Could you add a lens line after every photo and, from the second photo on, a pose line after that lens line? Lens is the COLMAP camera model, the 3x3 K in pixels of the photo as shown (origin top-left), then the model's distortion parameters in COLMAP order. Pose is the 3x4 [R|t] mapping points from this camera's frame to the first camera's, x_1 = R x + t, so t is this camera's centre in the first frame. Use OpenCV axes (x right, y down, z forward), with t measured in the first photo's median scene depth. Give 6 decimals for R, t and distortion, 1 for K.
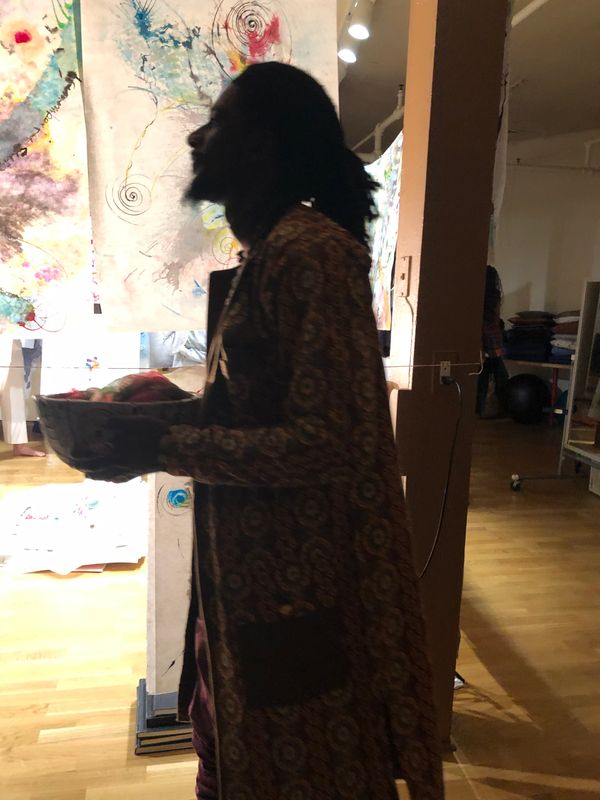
lens RADIAL K [[716.3, 0, 297.3], [0, 716.3, 423.1], [0, 0, 1]] dist [0.009631, 0.018231]
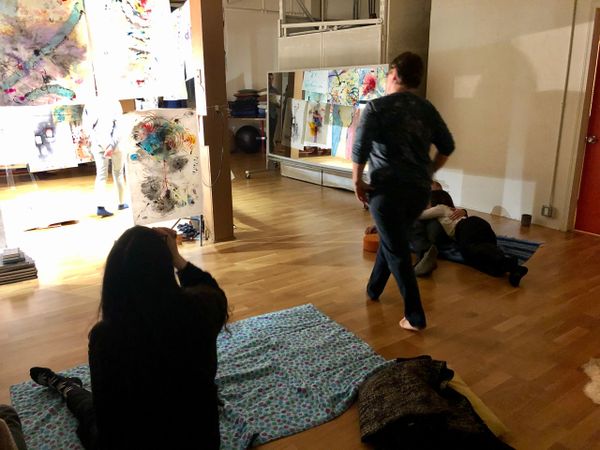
lens RADIAL K [[482.2, 0, 296.4], [0, 482.2, 222.4], [0, 0, 1]] dist [0.050820, -0.048271]
pose [[0.916050, -0.150317, 0.371829, -0.218116], [0.110741, 0.985865, 0.125726, 0.122041], [-0.385472, -0.073994, 0.919748, -0.710402]]
